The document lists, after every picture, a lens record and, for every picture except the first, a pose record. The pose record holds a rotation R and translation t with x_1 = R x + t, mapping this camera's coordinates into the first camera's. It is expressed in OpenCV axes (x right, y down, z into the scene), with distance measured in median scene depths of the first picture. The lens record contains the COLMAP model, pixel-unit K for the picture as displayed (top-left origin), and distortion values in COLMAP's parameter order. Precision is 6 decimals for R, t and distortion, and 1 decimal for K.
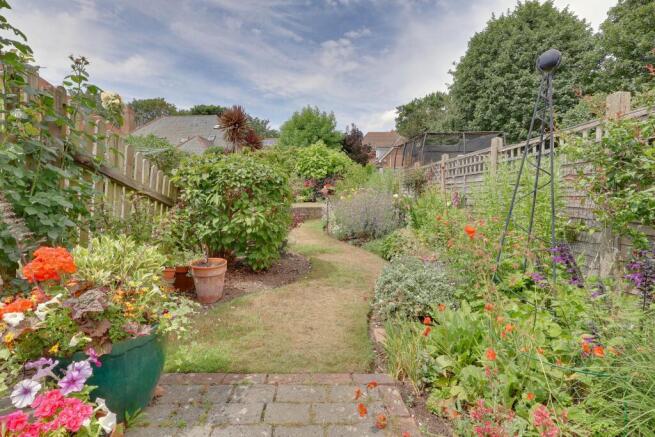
lens RADIAL K [[300.7, 0, 327.3], [0, 300.7, 217.7], [0, 0, 1]] dist [-0.003864, -0.000010]
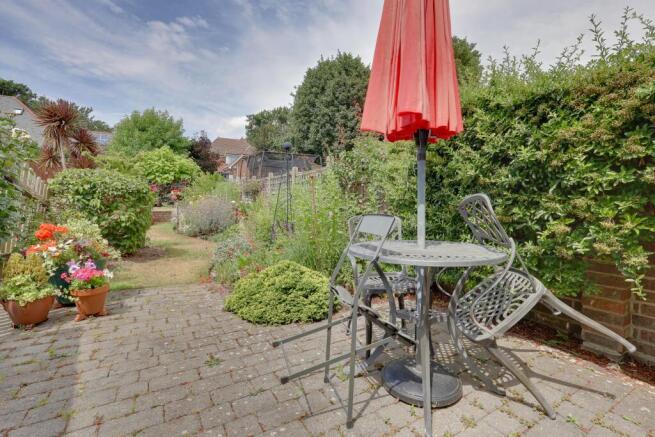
lens RADIAL K [[300.7, 0, 324.9], [0, 300.7, 216.5], [0, 0, 1]] dist [-0.003864, -0.000010]
pose [[0.890583, -0.009250, 0.454728, -0.007606], [0.019603, 0.999645, -0.018059, 0.007625], [-0.454399, 0.024997, 0.890447, -0.114291]]
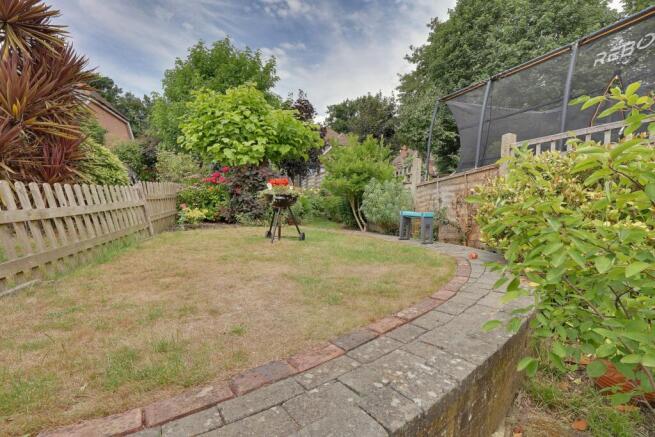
lens RADIAL K [[300.7, 0, 327.8], [0, 300.7, 216.6], [0, 0, 1]] dist [-0.003864, -0.000010]
pose [[0.963910, 0.019562, 0.265510, -0.020845], [-0.014175, 0.999653, -0.022190, -0.043476], [-0.265852, 0.017625, 0.963853, 0.463755]]
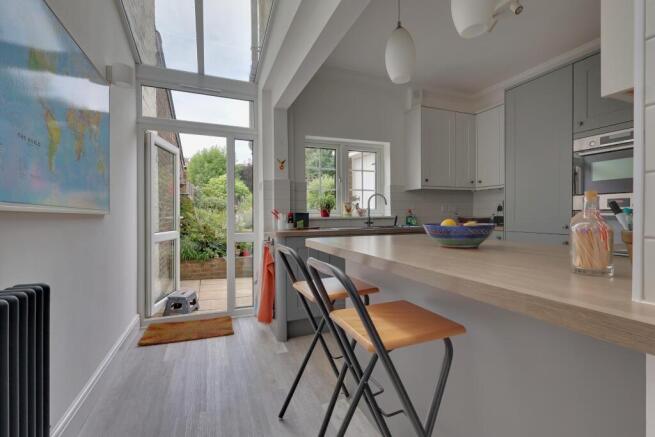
lens RADIAL K [[300.7, 0, 328.2], [0, 300.7, 217.4], [0, 0, 1]] dist [-0.003864, -0.000010]
pose [[0.938409, 0.003933, 0.345505, -0.053654], [0.015524, 0.998446, -0.053529, 0.039391], [-0.345179, 0.055595, 0.936889, -0.474937]]
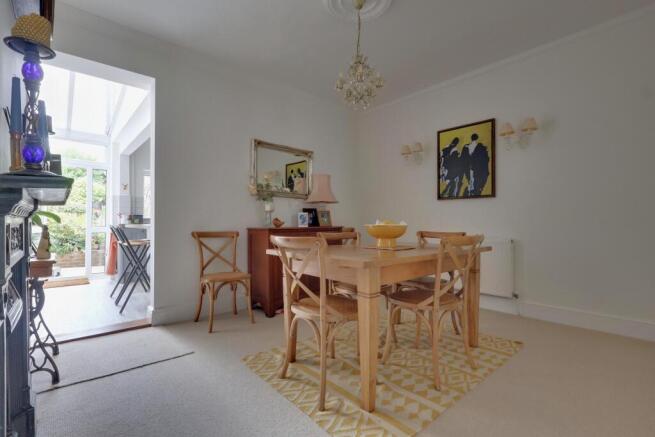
lens RADIAL K [[300.7, 0, 328.5], [0, 300.7, 215.8], [0, 0, 1]] dist [-0.003864, -0.000010]
pose [[0.761110, 0.021949, 0.648252, -0.094078], [0.033429, 0.996772, -0.072998, 0.196401], [-0.647761, 0.077230, 0.757919, -2.153847]]
